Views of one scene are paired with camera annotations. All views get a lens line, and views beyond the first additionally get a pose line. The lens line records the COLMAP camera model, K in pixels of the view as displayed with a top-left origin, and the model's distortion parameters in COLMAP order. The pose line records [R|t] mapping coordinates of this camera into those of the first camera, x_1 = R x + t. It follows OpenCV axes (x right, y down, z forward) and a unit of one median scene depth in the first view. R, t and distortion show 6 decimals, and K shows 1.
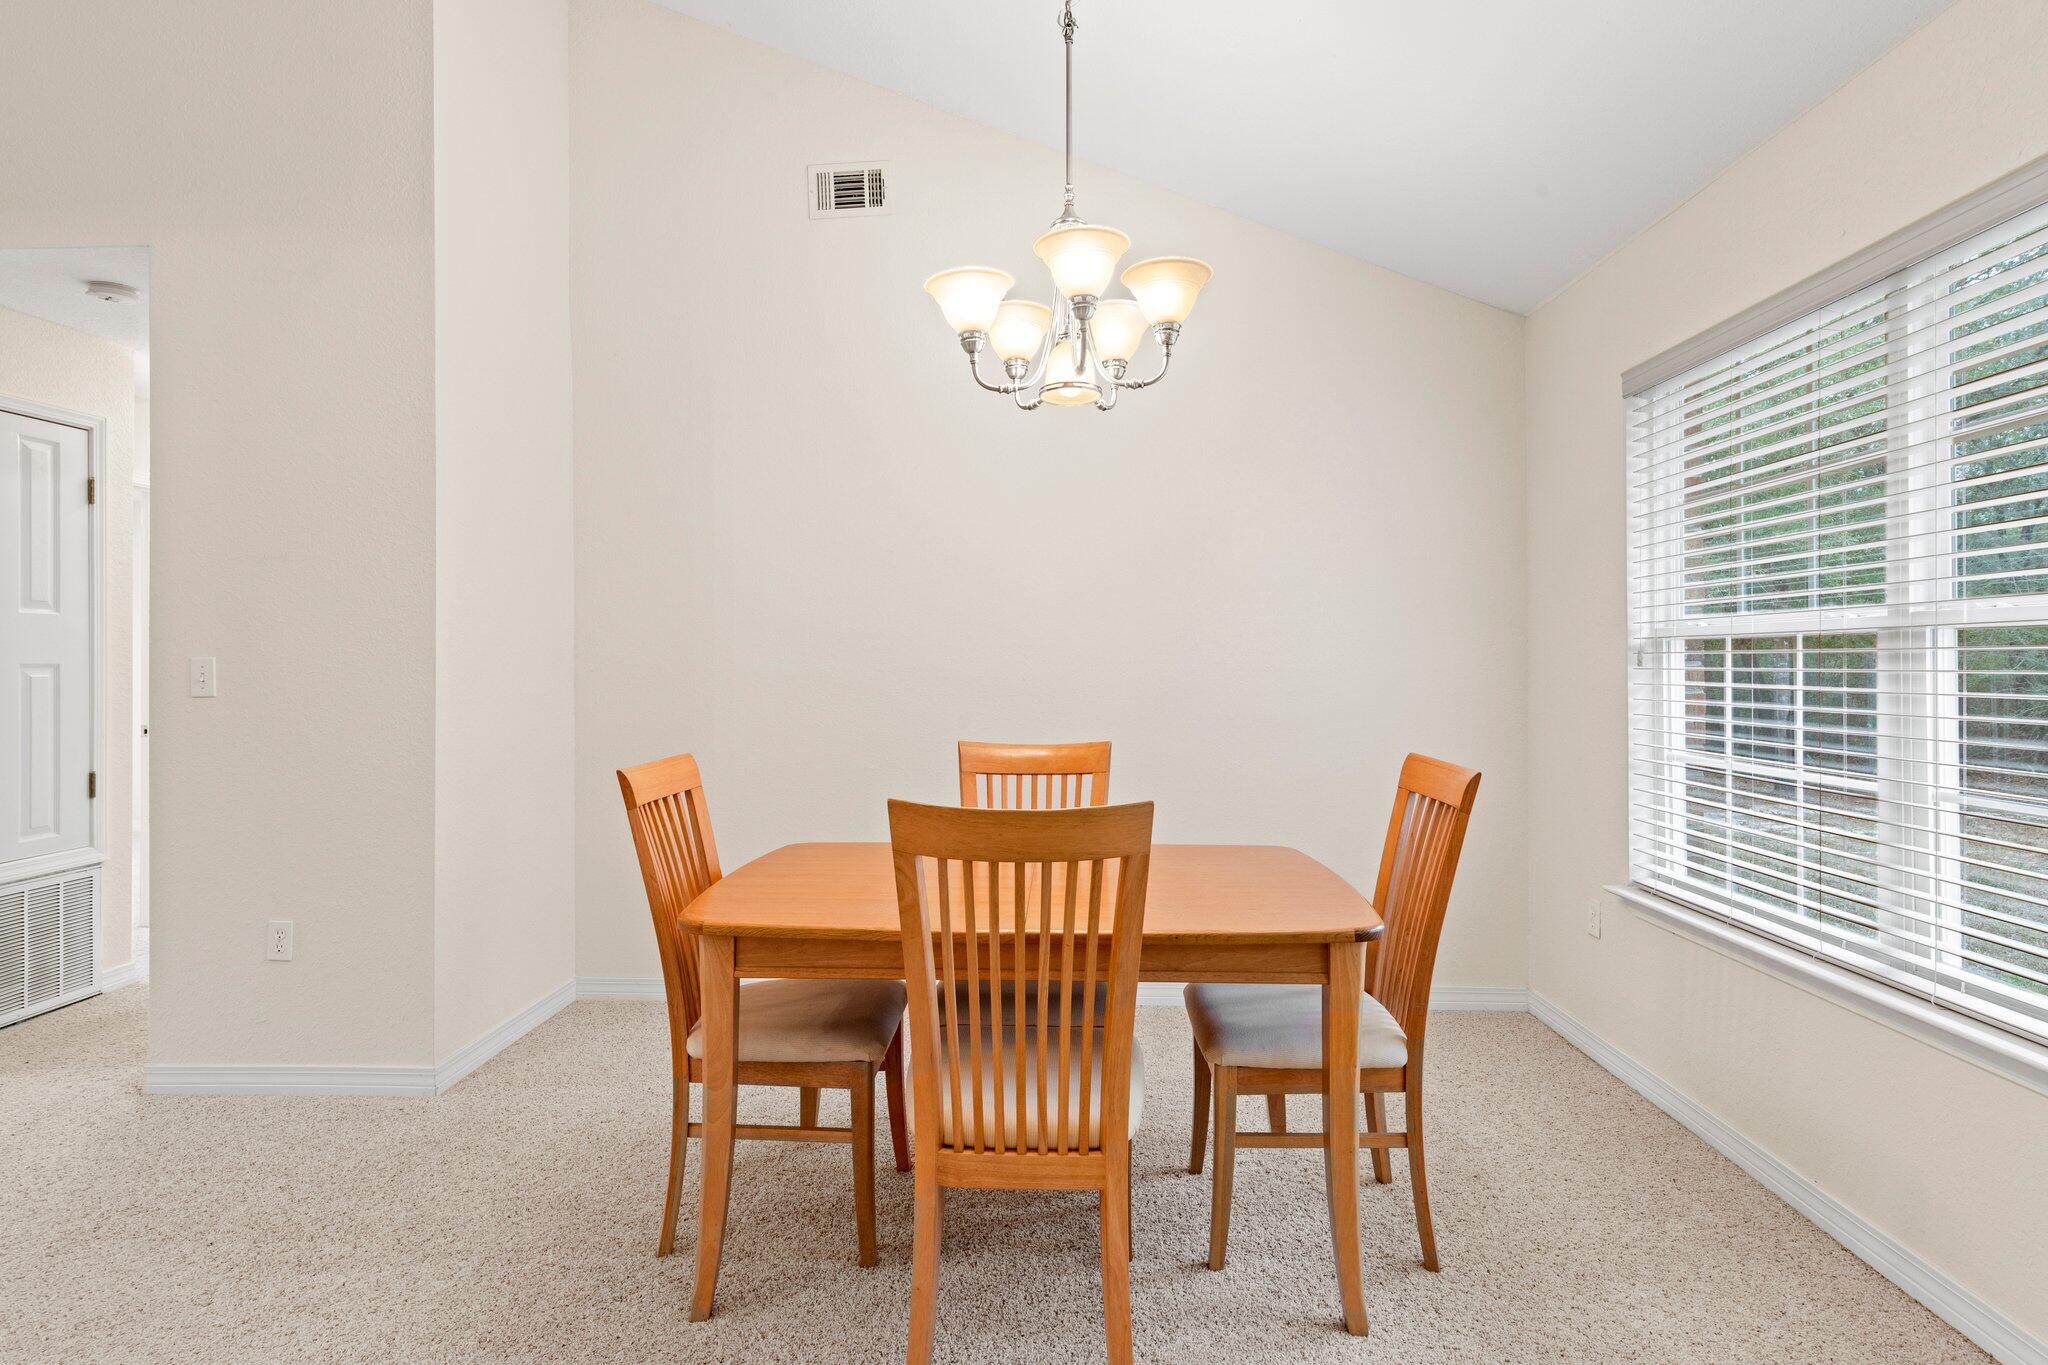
lens RADIAL K [[1045.6, 0, 1014.0], [0, 1045.6, 663.9], [0, 0, 1]] dist [0.011460, 0.000819]
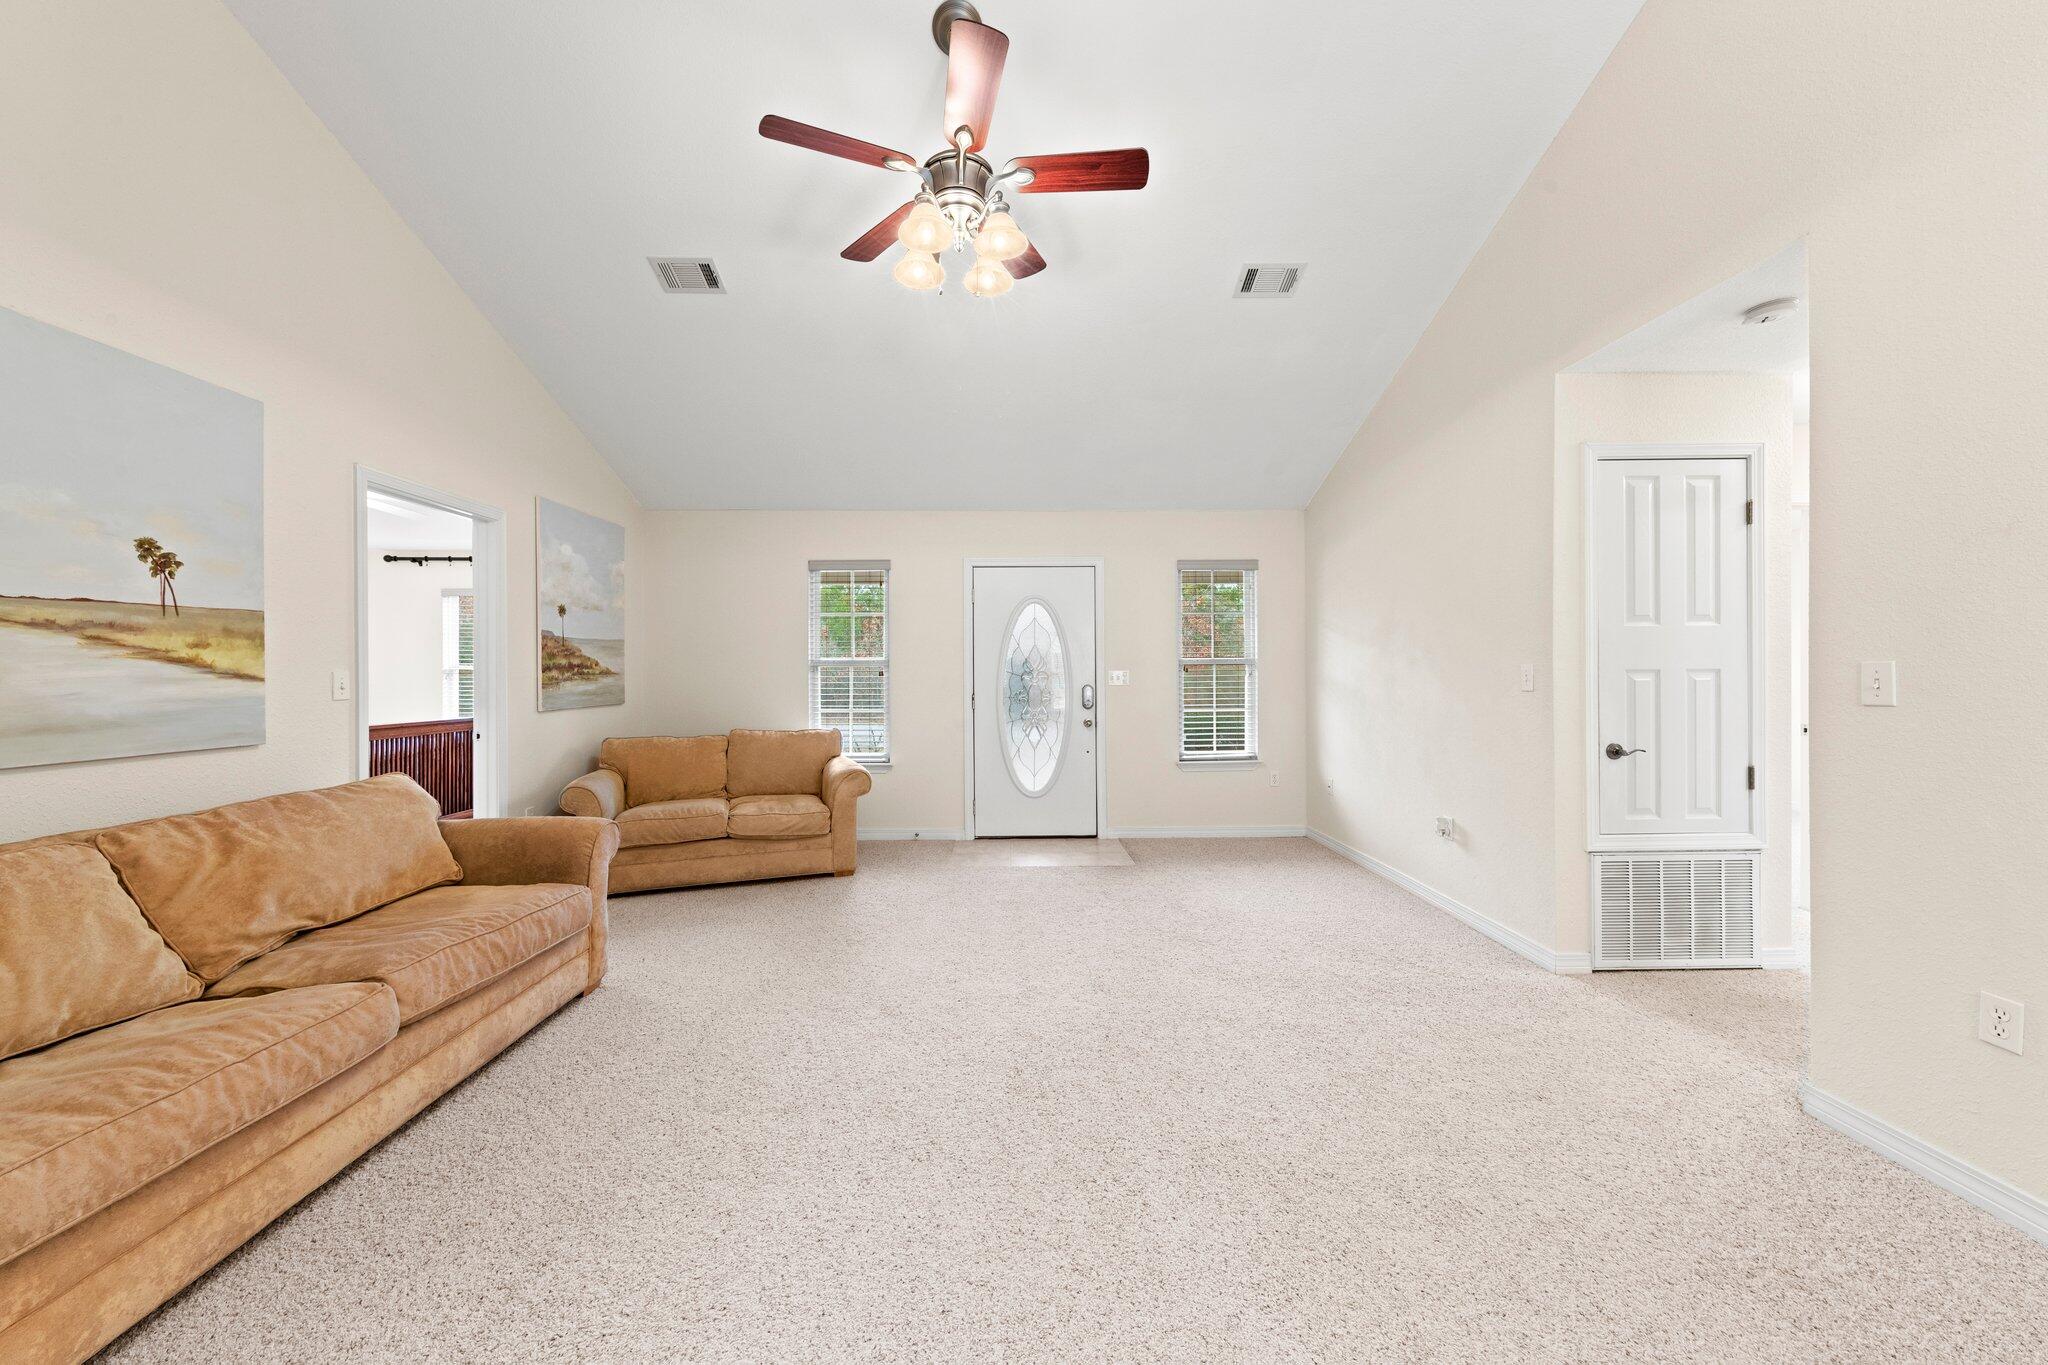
lens RADIAL K [[715.8, 0, 1021.4], [0, 715.8, 673.3], [0, 0, 1]] dist [0.001152, -0.000254]
pose [[0.050897, 0.002123, -0.998702, -0.190704], [0.004704, 0.999986, 0.002365, -0.000547], [0.998693, -0.004818, 0.050886, 0.232873]]
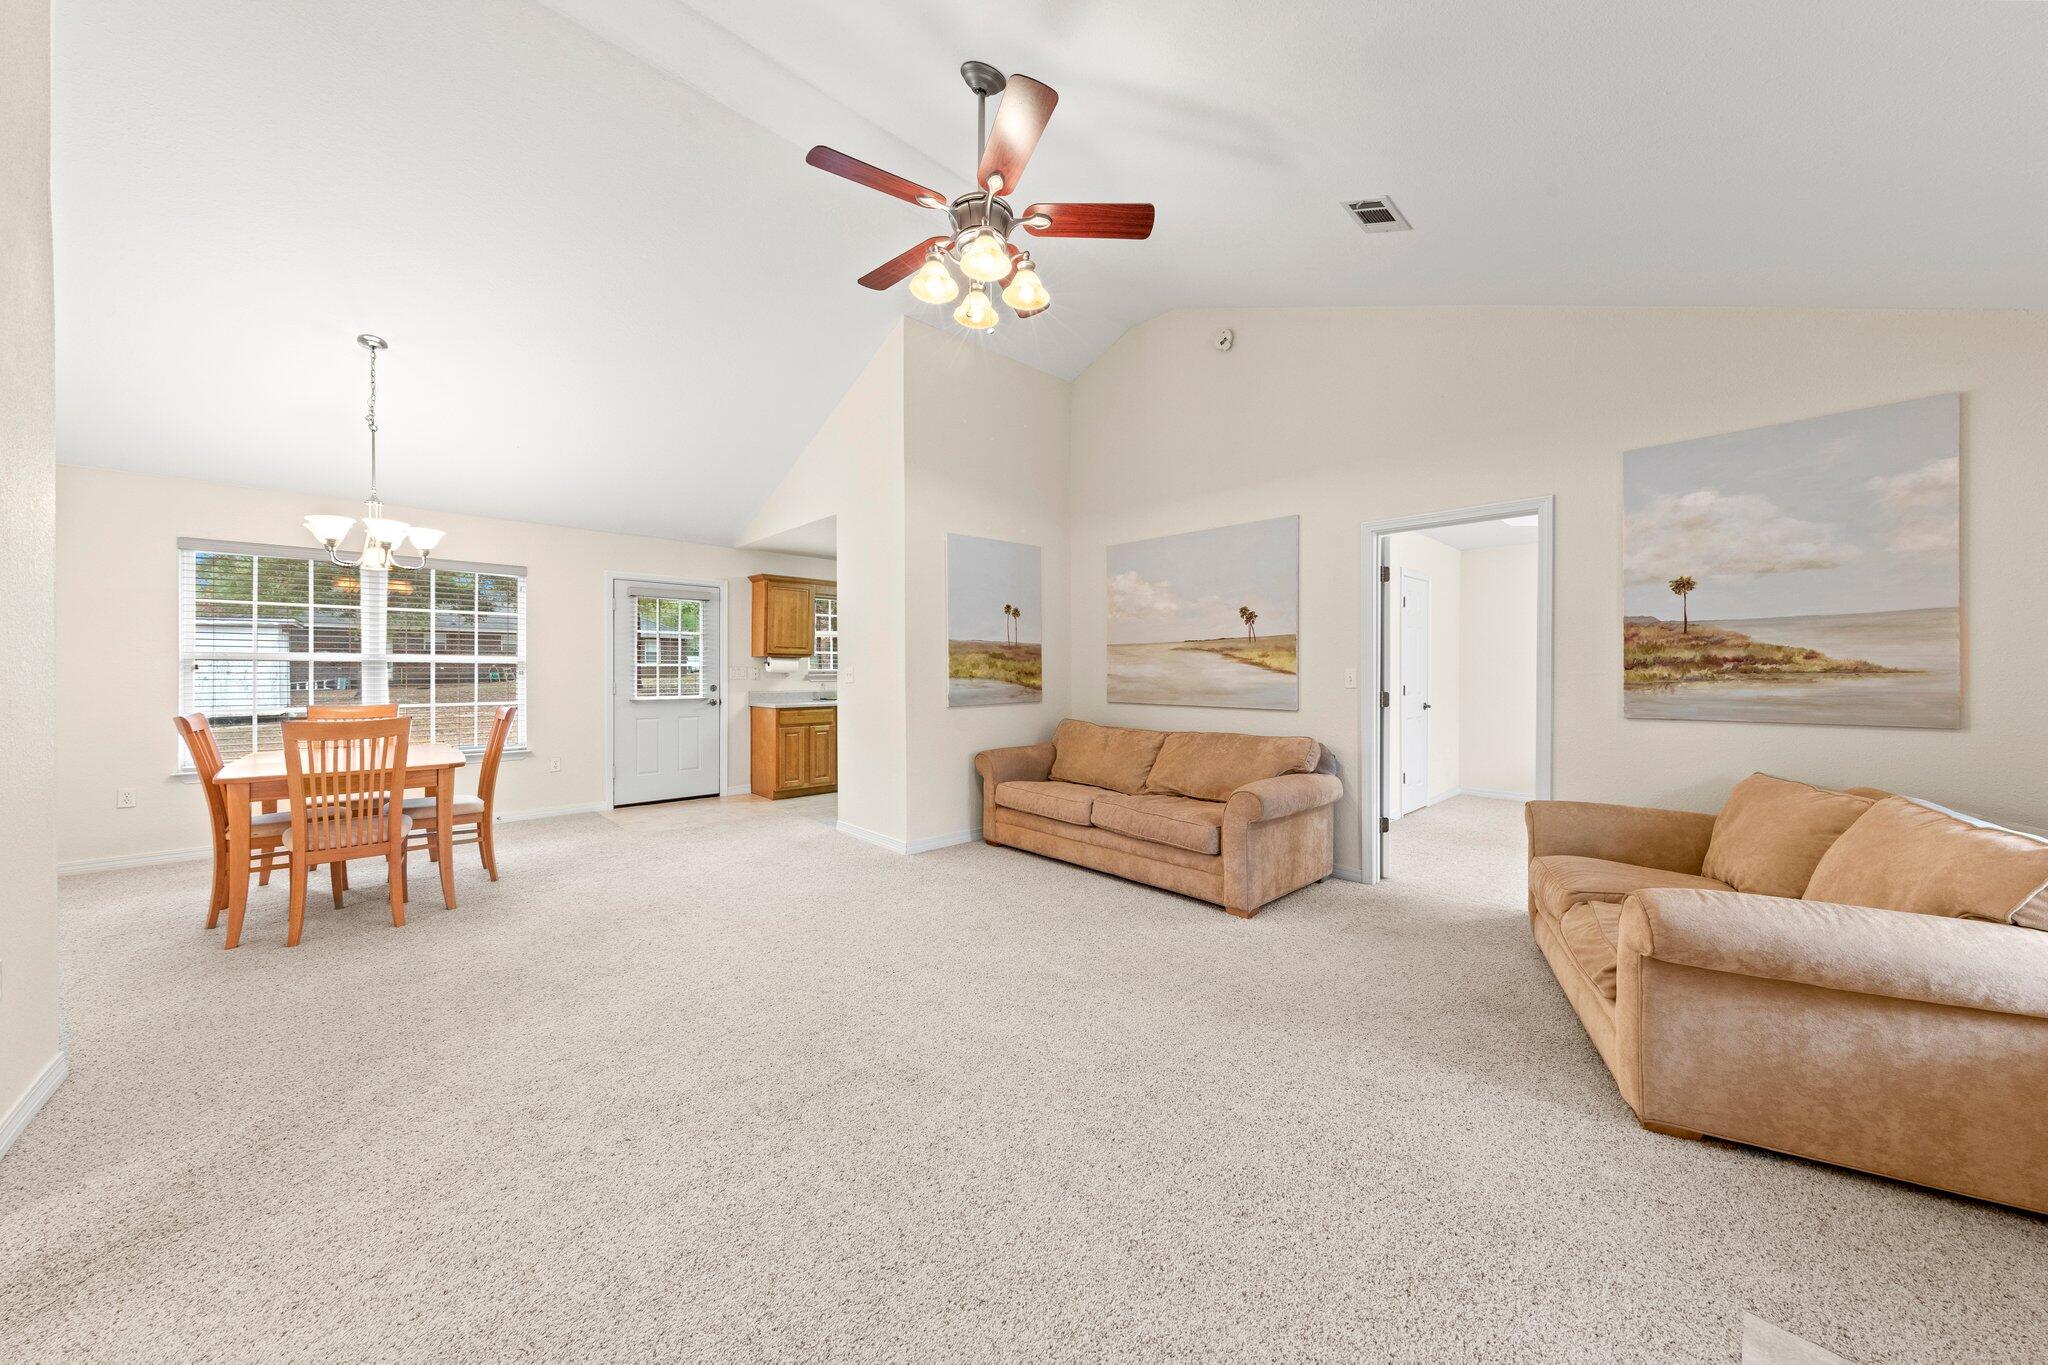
lens RADIAL K [[692.8, 0, 1021.5], [0, 692.8, 672.6], [0, 0, 1]] dist [0.000022, -0.000003]
pose [[-0.710815, -0.001964, 0.703376, -1.731217], [-0.000073, 0.999996, 0.002718, -0.001438], [-0.703379, 0.001881, -0.710812, 0.815909]]
